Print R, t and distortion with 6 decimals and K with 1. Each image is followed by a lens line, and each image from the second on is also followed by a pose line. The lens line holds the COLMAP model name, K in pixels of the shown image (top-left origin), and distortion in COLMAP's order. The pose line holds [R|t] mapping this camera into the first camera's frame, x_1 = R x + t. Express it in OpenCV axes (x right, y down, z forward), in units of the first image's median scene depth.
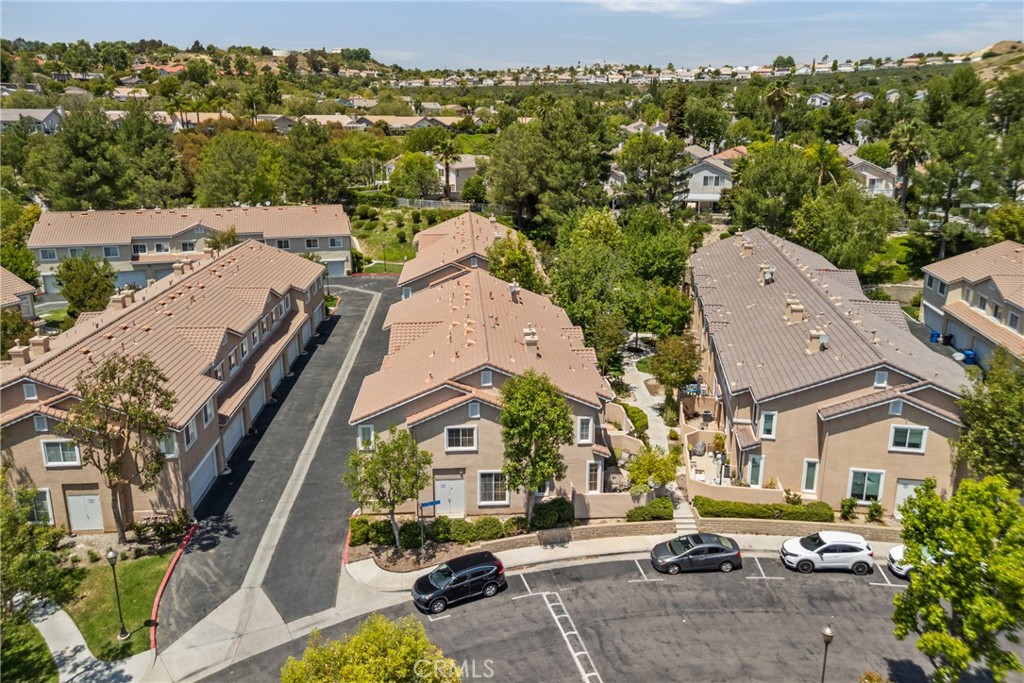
lens RADIAL K [[735.7, 0, 513.5], [0, 735.7, 333.6], [0, 0, 1]] dist [0.046435, -0.021562]
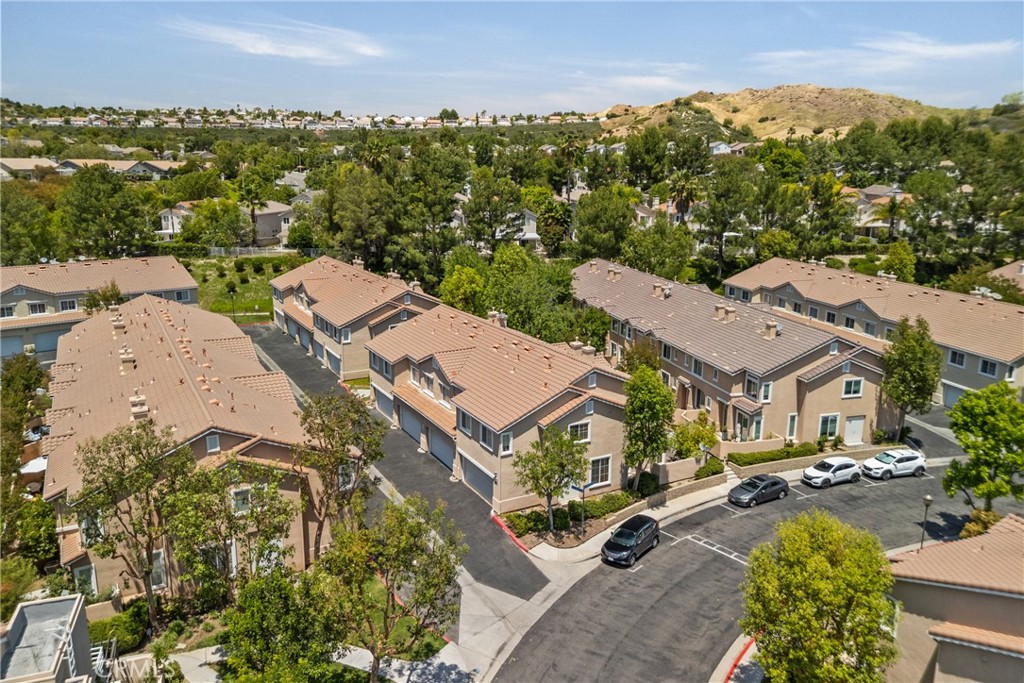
lens RADIAL K [[735.7, 0, 514.2], [0, 735.7, 352.7], [0, 0, 1]] dist [0.046435, -0.021562]
pose [[0.908032, -0.099680, 0.406868, -0.605953], [0.113564, 0.993480, -0.010051, 0.012750], [-0.403213, 0.055332, 0.913432, -0.049952]]
